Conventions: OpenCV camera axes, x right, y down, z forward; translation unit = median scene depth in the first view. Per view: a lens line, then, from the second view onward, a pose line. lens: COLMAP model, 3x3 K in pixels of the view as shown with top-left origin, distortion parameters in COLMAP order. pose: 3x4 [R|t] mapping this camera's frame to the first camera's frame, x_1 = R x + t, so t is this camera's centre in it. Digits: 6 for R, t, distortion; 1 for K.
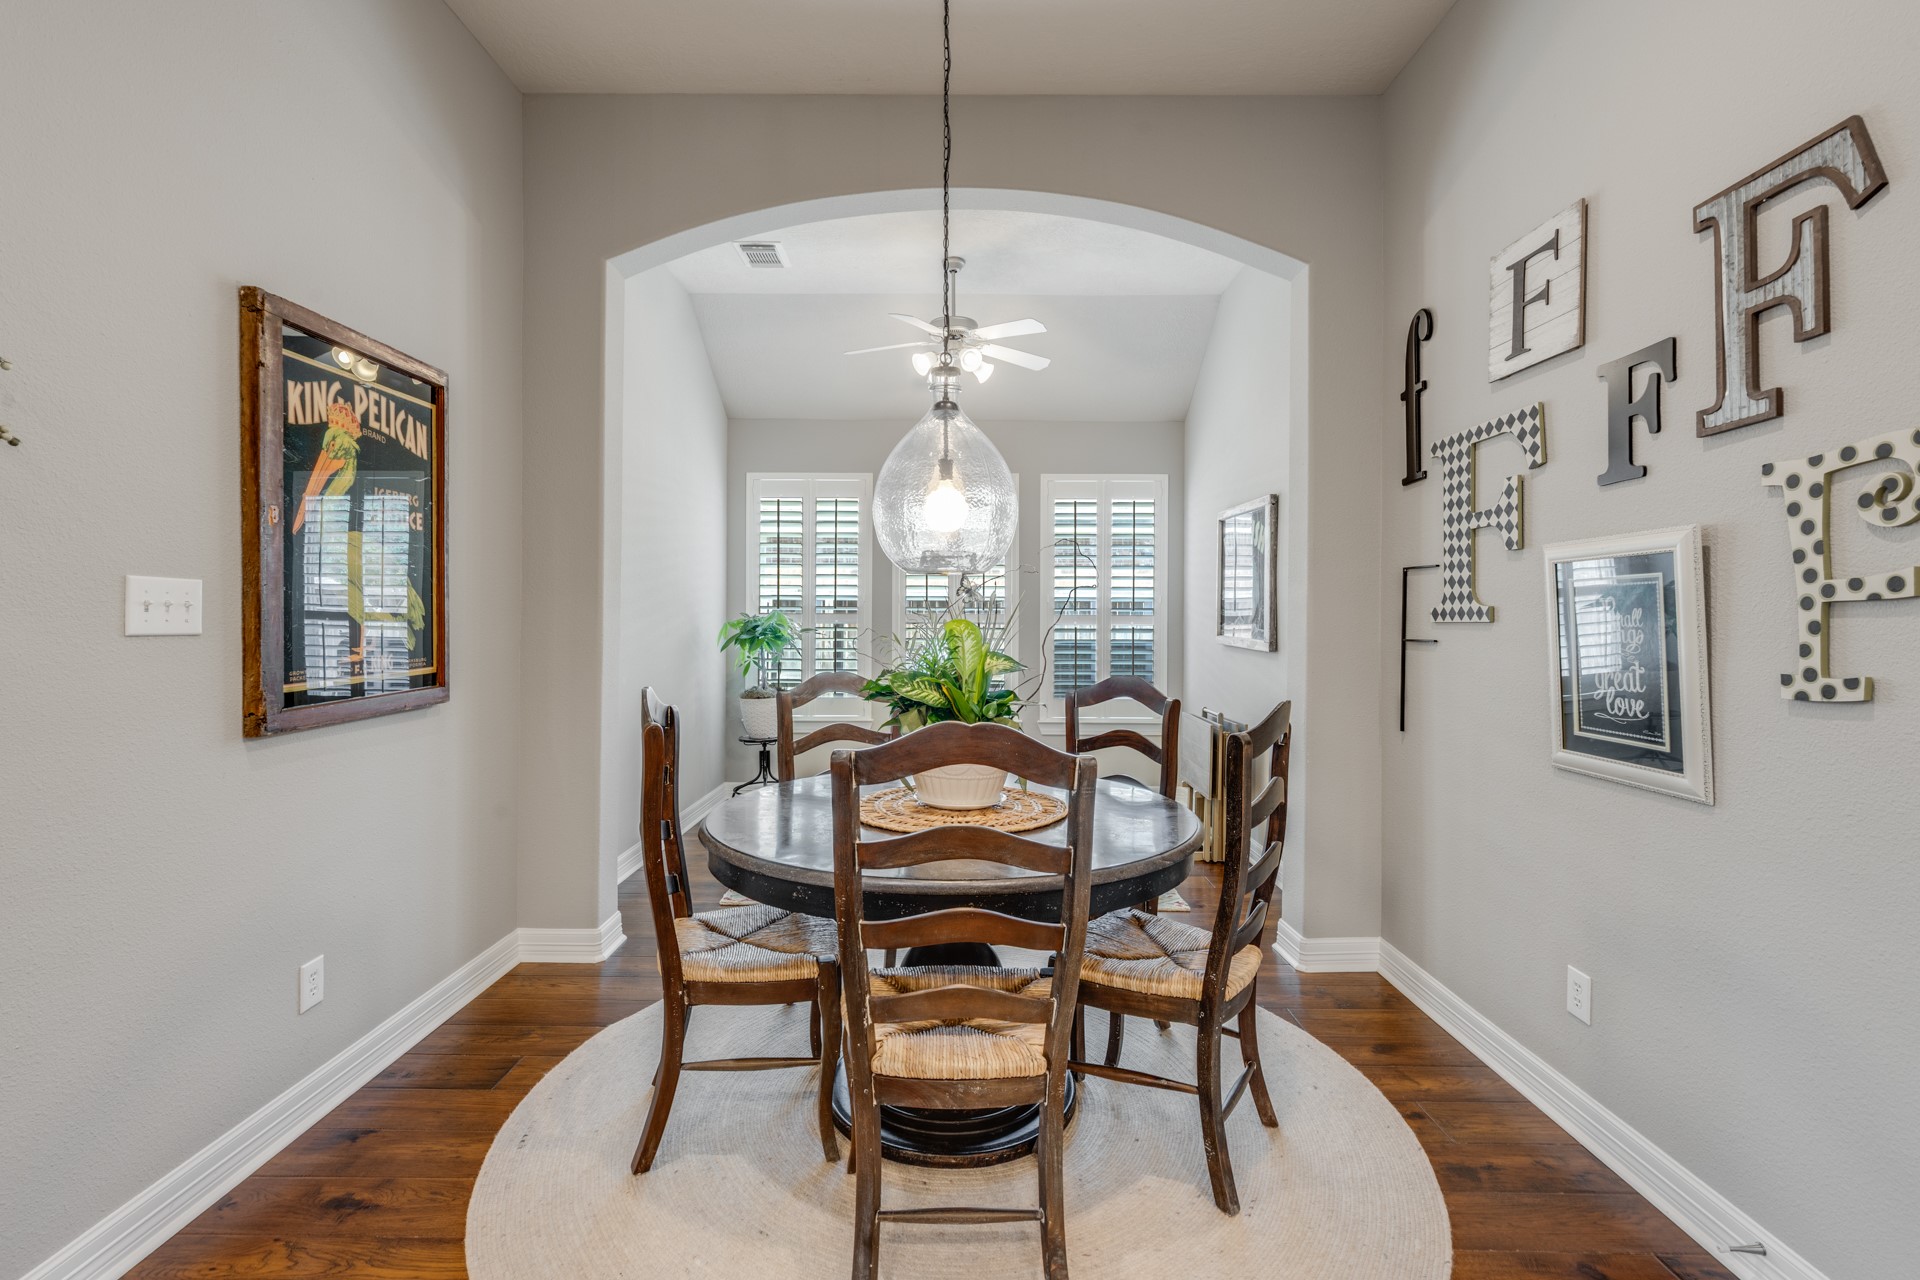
lens RADIAL K [[862.6, 0, 967.2], [0, 862.6, 629.0], [0, 0, 1]] dist [0.001209, 0.000846]
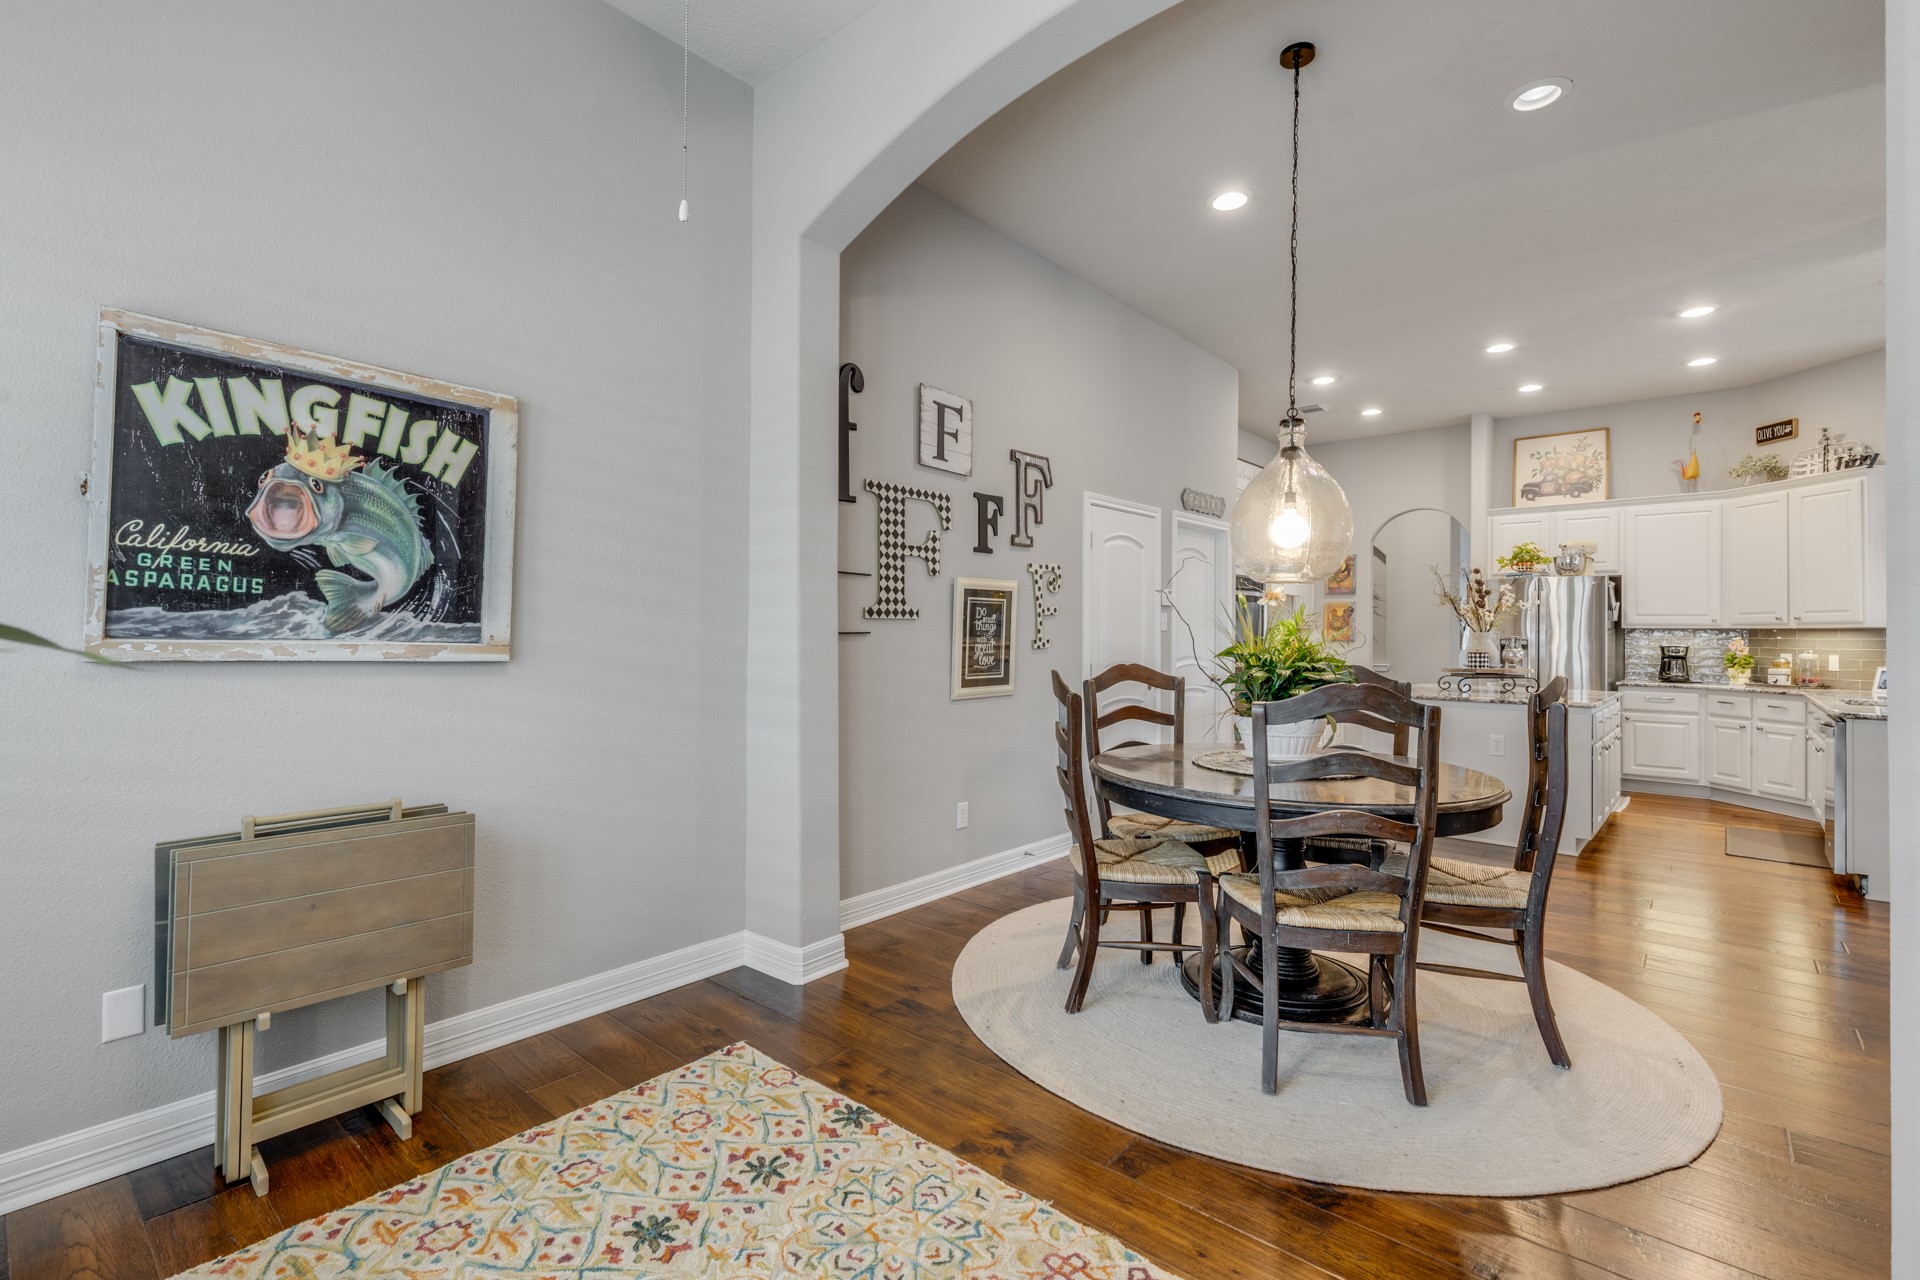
lens RADIAL K [[851.4, 0, 943.4], [0, 851.4, 641.0], [0, 0, 1]] dist [-0.001535, -0.001808]
pose [[-0.740365, -0.018491, 0.671951, -0.479193], [-0.004031, 0.999726, 0.023070, -0.004390], [-0.672193, 0.014371, -0.740236, 2.220330]]
